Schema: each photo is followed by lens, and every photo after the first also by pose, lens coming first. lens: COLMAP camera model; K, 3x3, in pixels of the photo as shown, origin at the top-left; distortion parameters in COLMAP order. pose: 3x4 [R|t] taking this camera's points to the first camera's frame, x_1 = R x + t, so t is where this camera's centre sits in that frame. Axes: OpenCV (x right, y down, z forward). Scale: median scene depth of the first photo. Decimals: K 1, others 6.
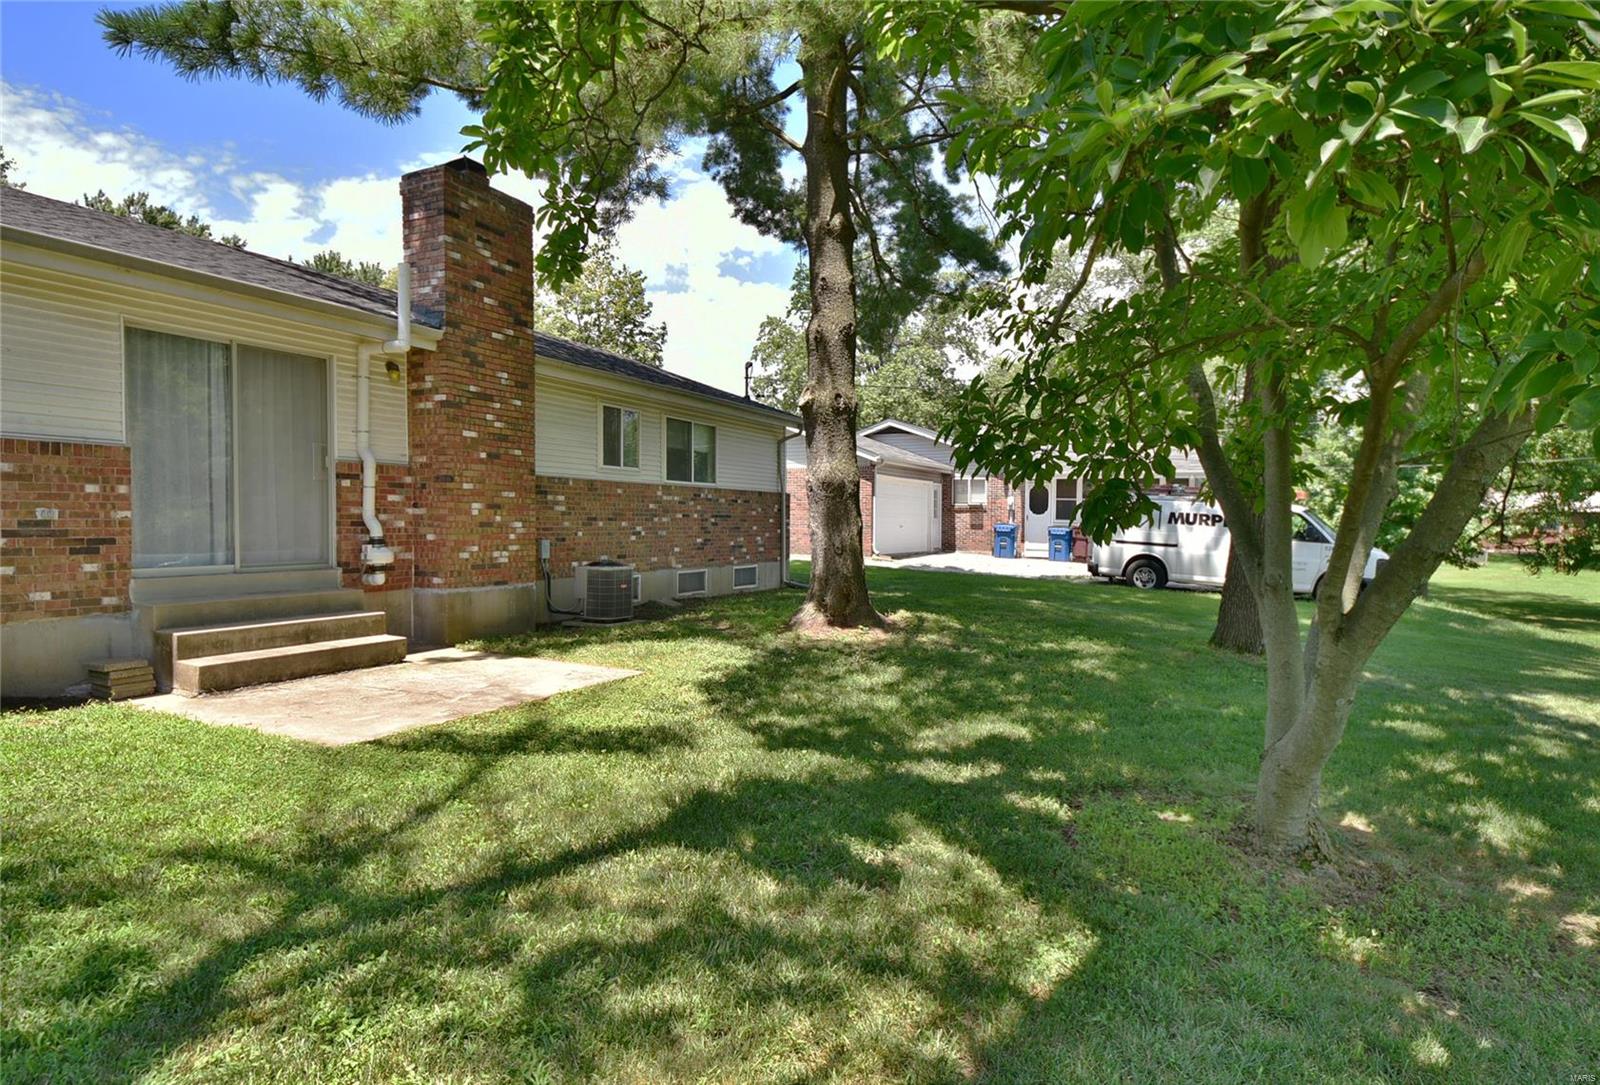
lens RADIAL K [[832.0, 0, 800.0], [0, 832.0, 542.5], [0, 0, 1]] dist [0.038866, -0.038585]
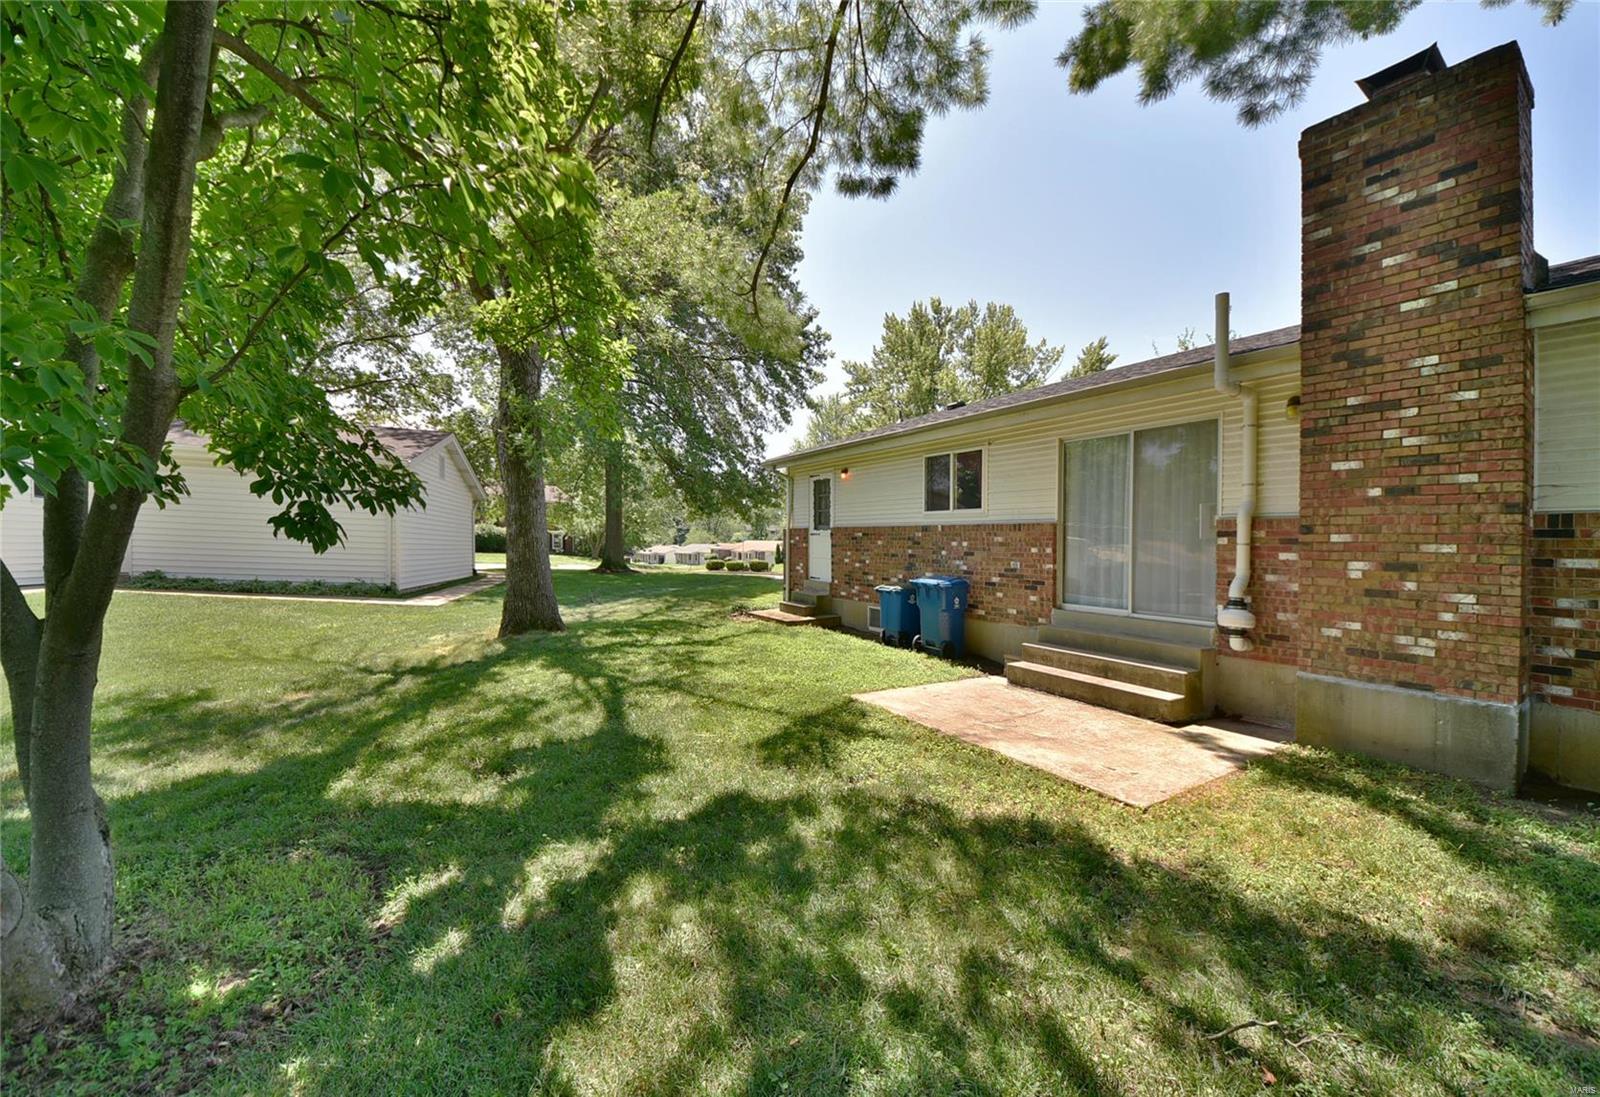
lens RADIAL K [[645.6, 0, 785.9], [0, 645.6, 596.5], [0, 0, 1]] dist [0.036236, -0.000005]
pose [[-0.534488, 0.029737, -0.844653, 0.450794], [-0.069354, 0.994467, 0.078898, -0.037100], [0.842326, 0.100750, -0.529468, 1.155033]]
